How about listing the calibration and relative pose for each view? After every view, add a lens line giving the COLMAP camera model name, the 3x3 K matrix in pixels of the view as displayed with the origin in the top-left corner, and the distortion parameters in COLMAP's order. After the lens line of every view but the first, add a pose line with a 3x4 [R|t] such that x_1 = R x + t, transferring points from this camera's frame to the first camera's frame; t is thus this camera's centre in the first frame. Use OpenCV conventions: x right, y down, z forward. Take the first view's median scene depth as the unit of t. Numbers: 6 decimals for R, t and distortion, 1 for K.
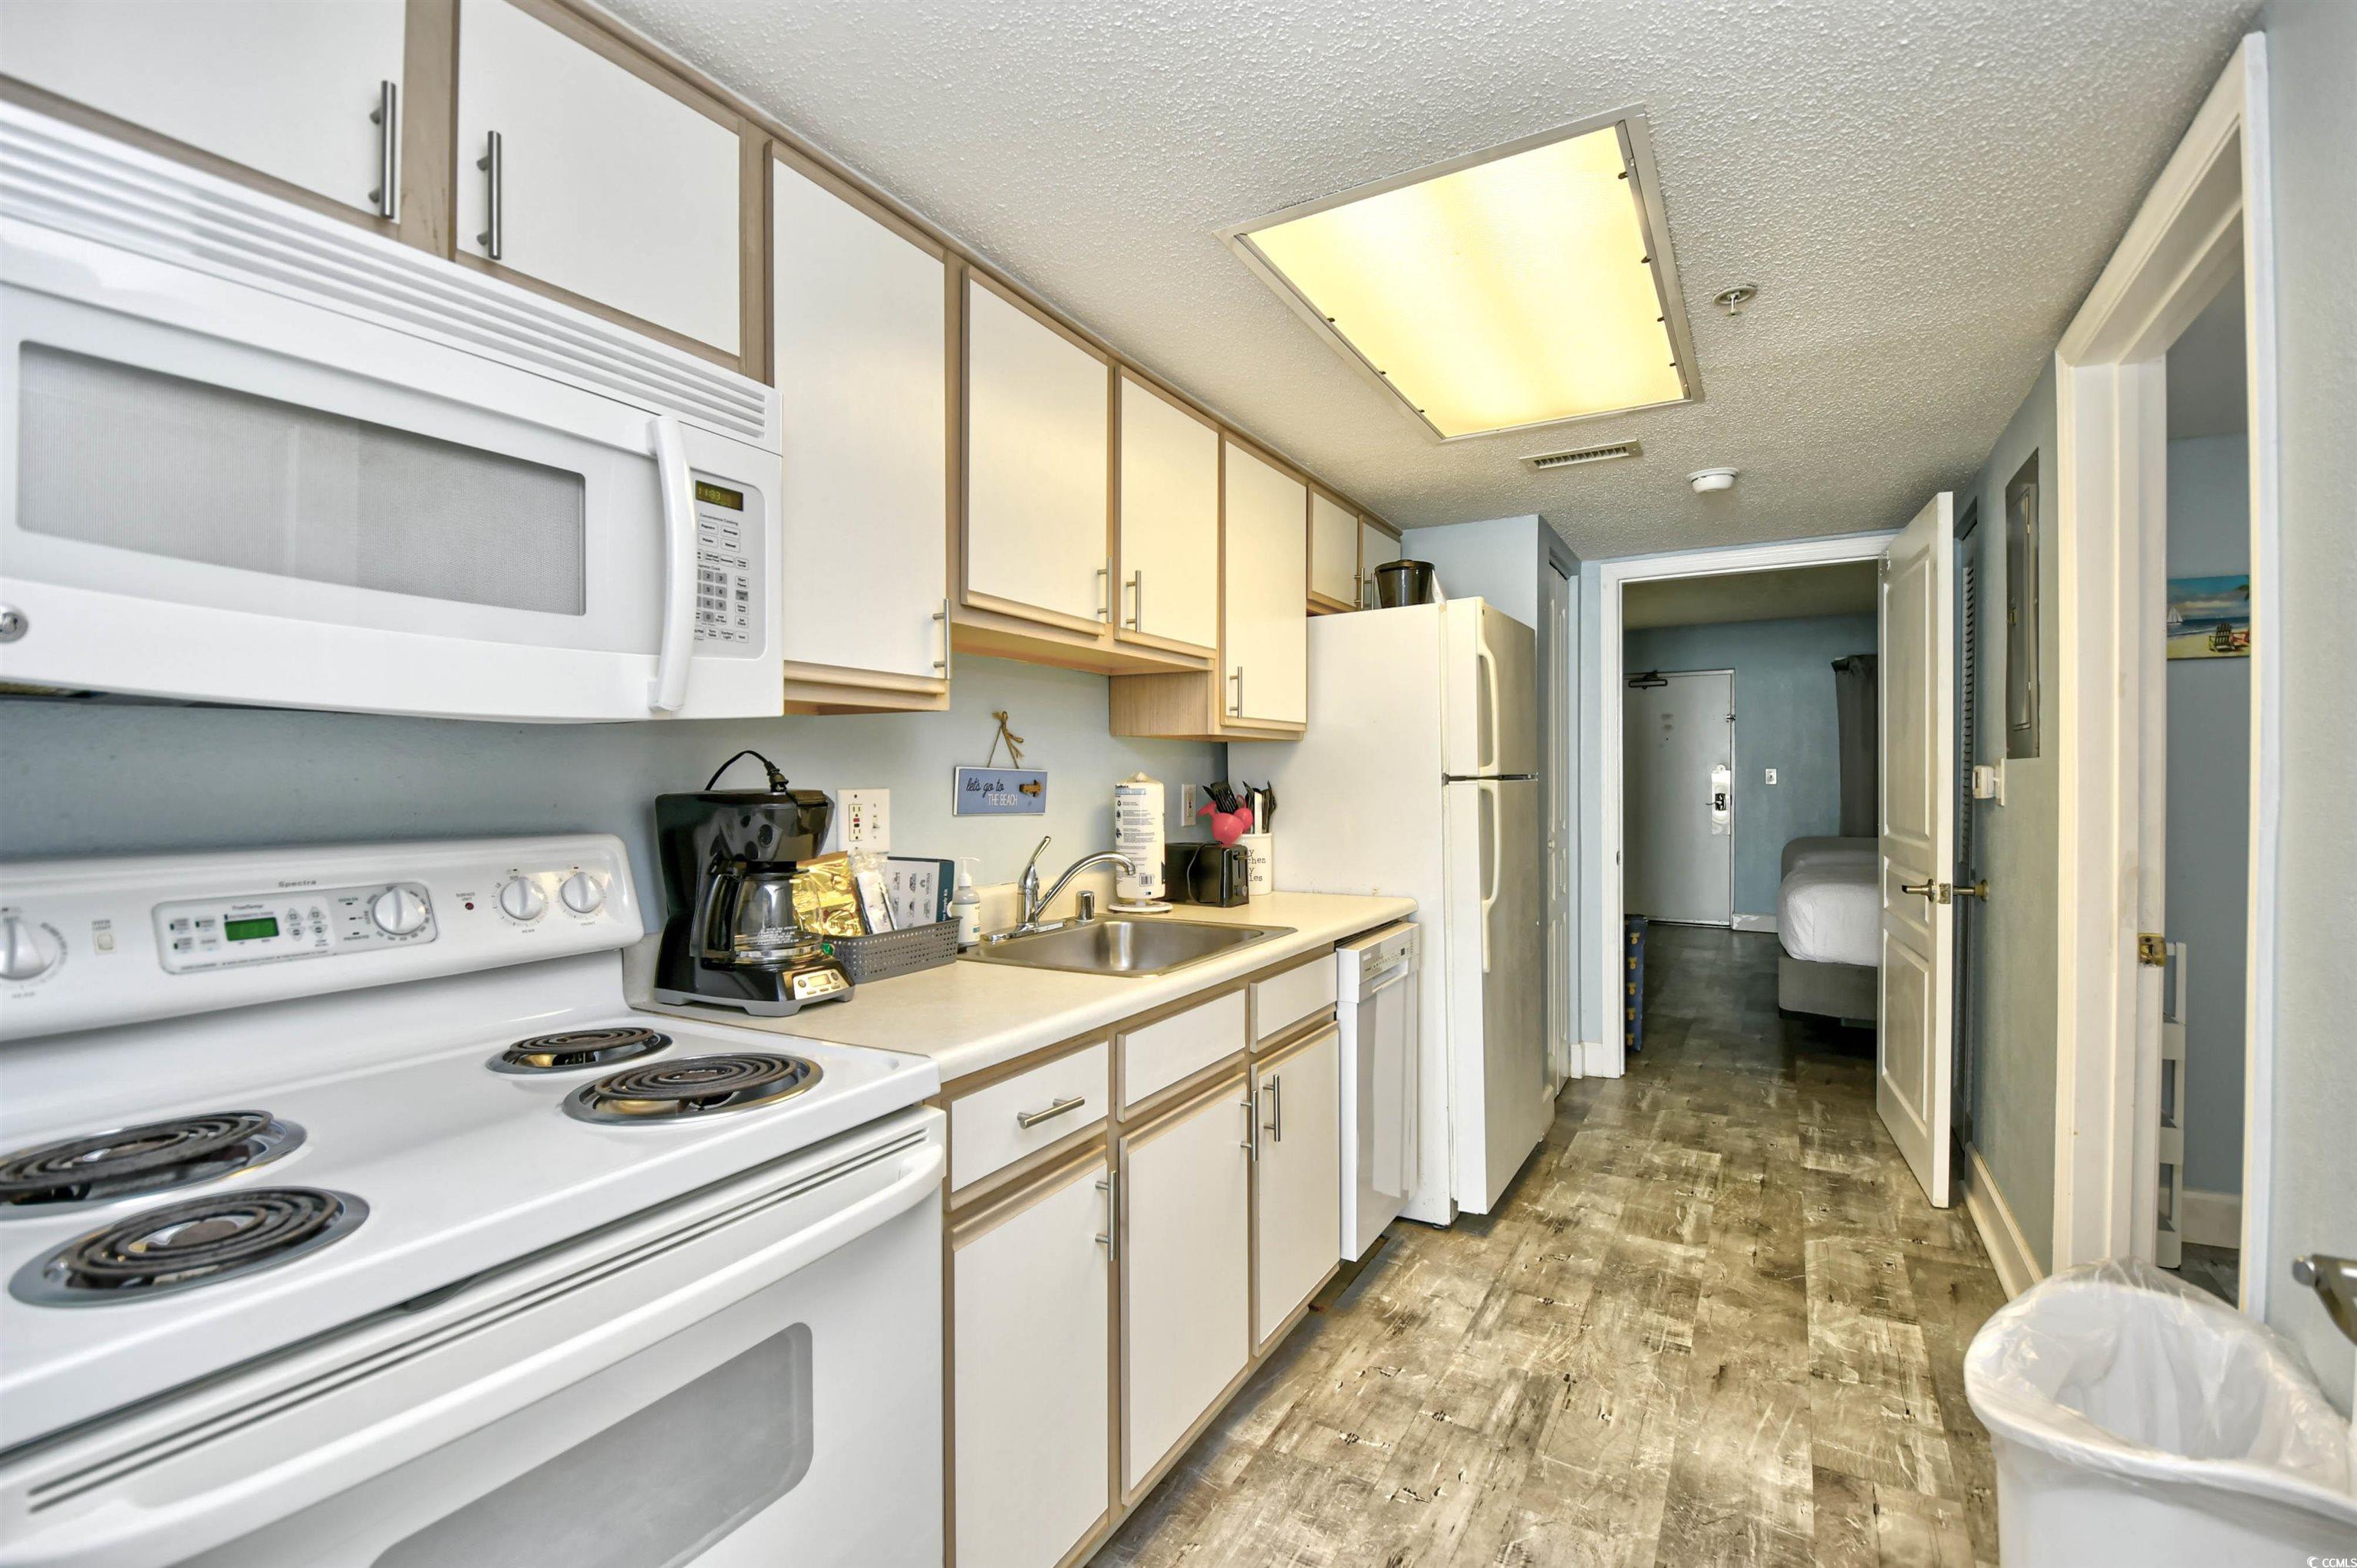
lens RADIAL K [[1053.6, 0, 1178.5], [0, 1053.6, 784.0], [0, 0, 1]] dist [0.000054, -0.000071]
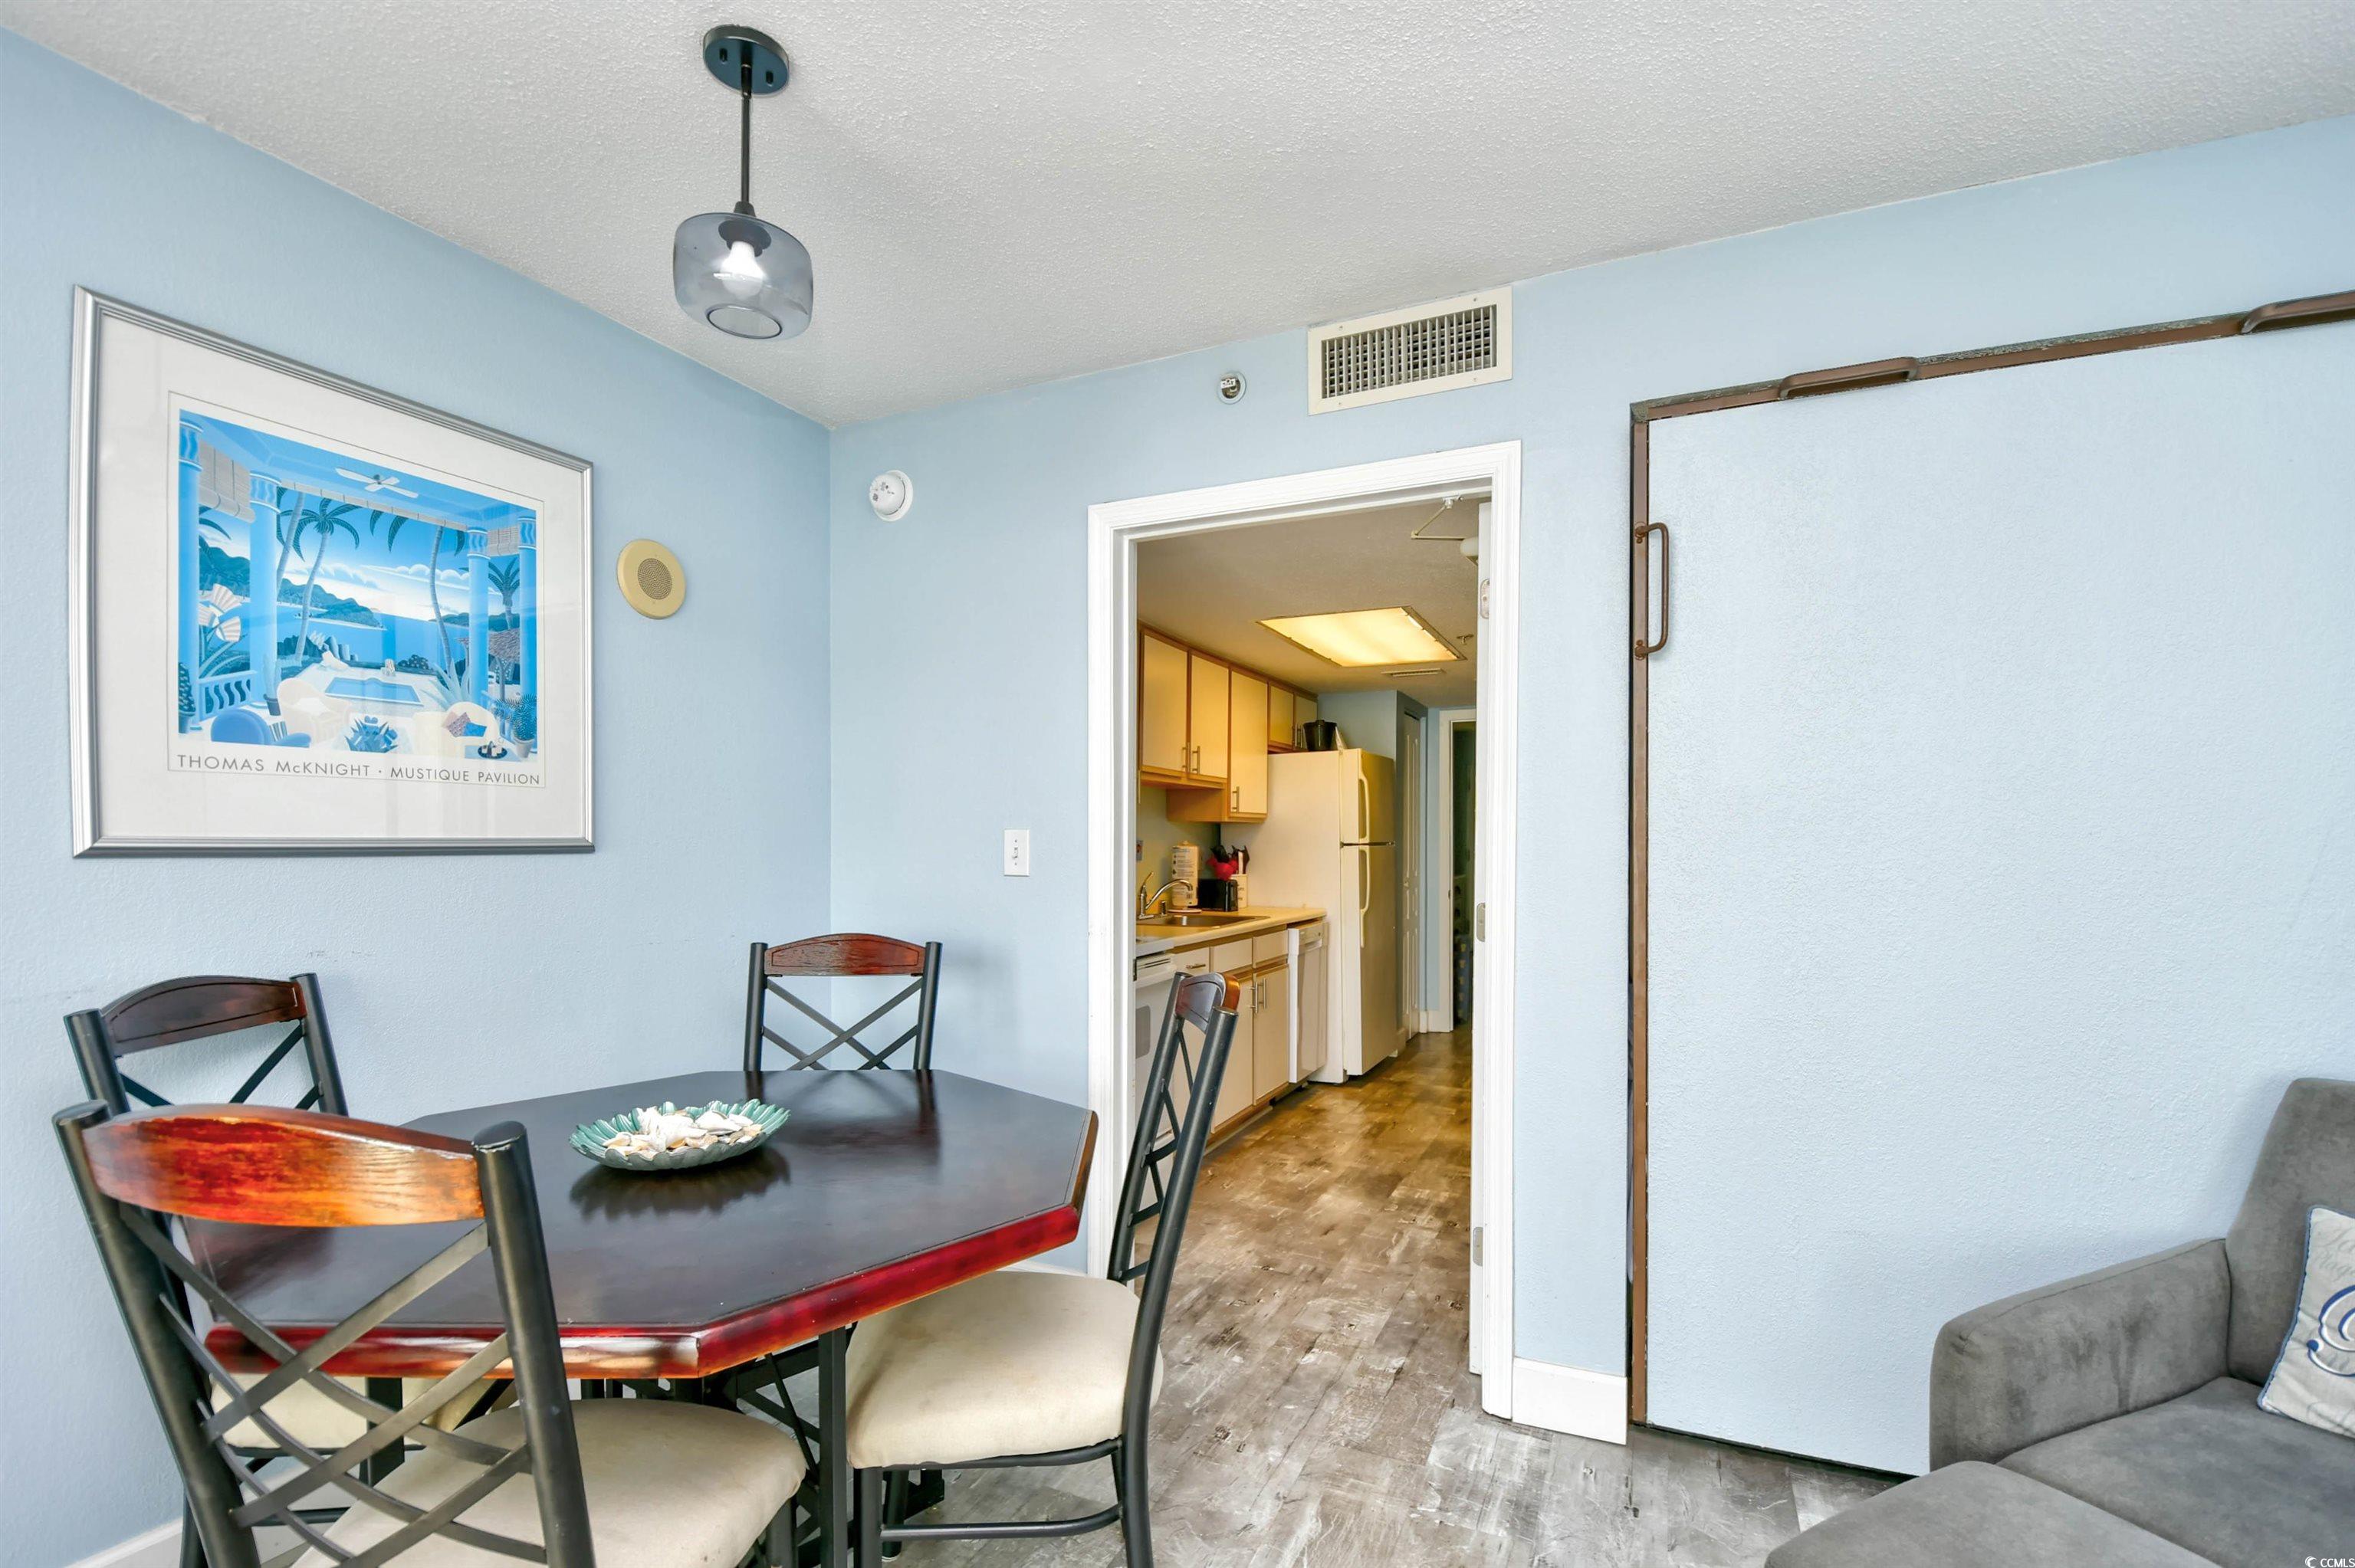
lens RADIAL K [[1051.6, 0, 1173.1], [0, 1051.6, 853.9], [0, 0, 1]] dist [-0.000495, -0.015421]
pose [[0.996664, 0.005045, 0.081457, -0.232242], [-0.005416, 0.999976, 0.004345, 0.005605], [-0.081433, -0.004771, 0.996667, -0.987538]]
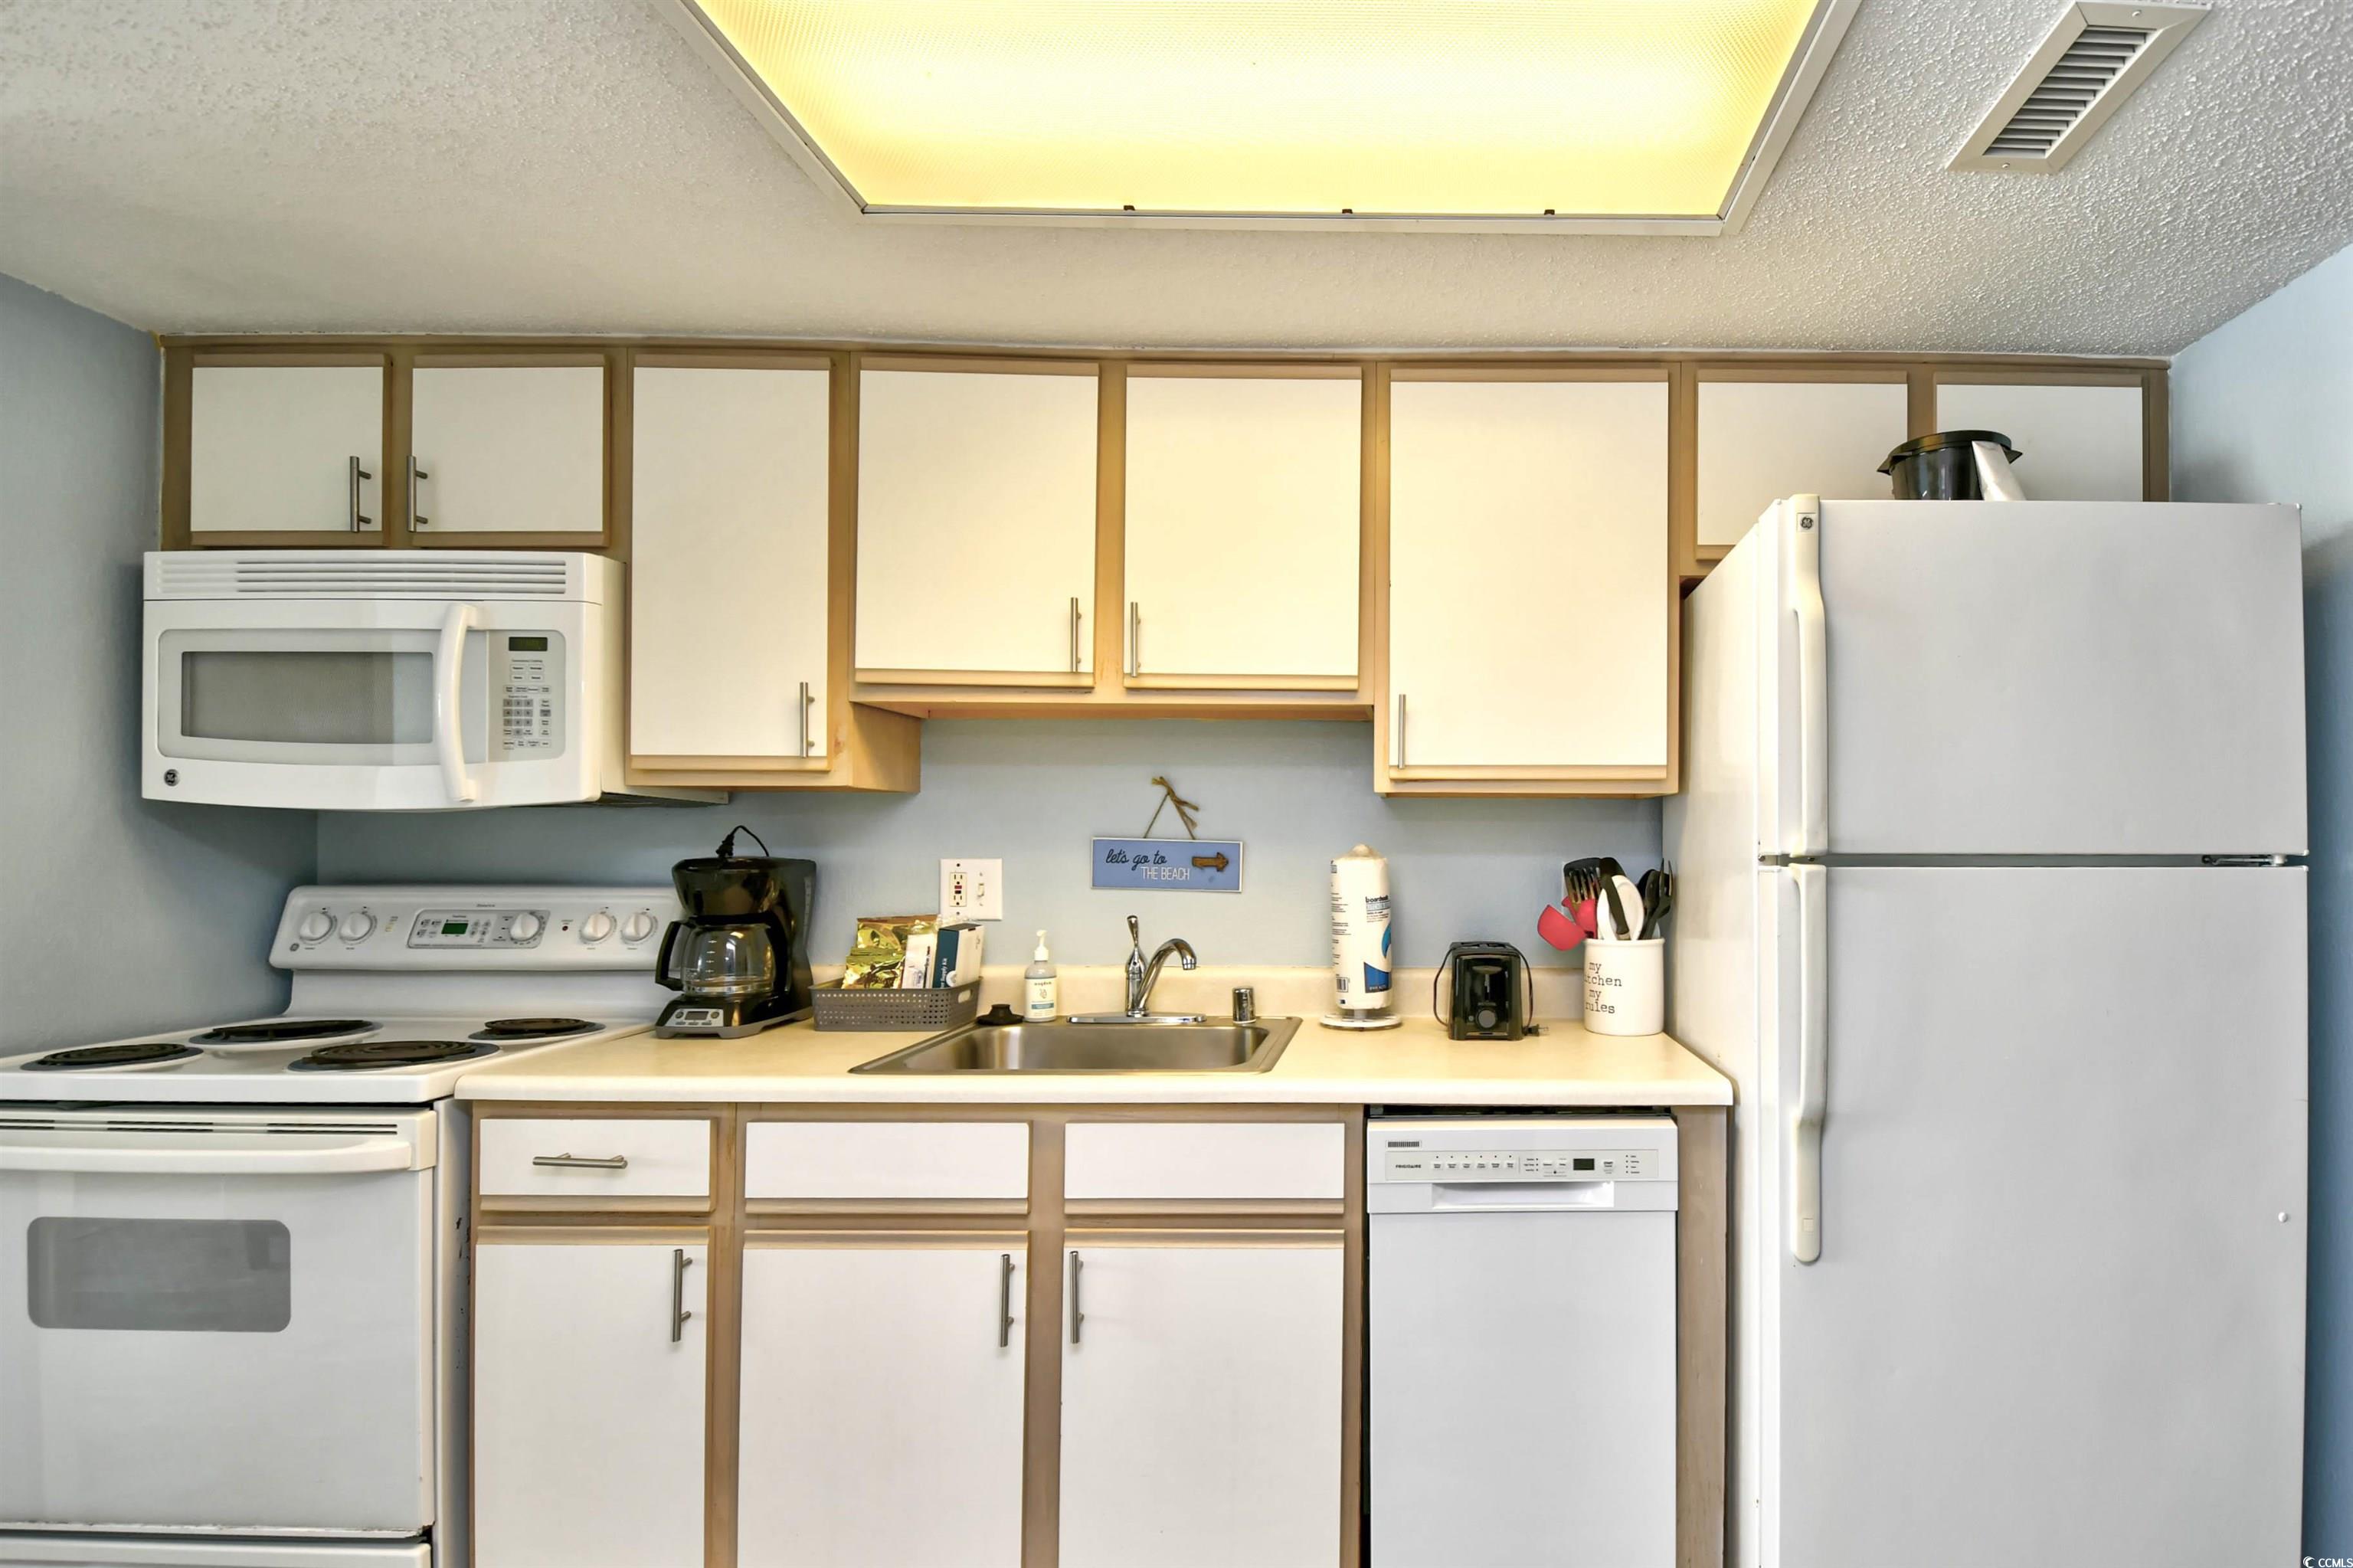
lens RADIAL K [[1068.6, 0, 1175.8], [0, 1068.6, 830.7], [0, 0, 1]] dist [-0.000797, -0.000206]
pose [[0.504110, -0.004699, -0.863627, 0.608841], [-0.011489, 0.999860, -0.012147, -0.010413], [0.863563, 0.016046, 0.503986, 0.521002]]
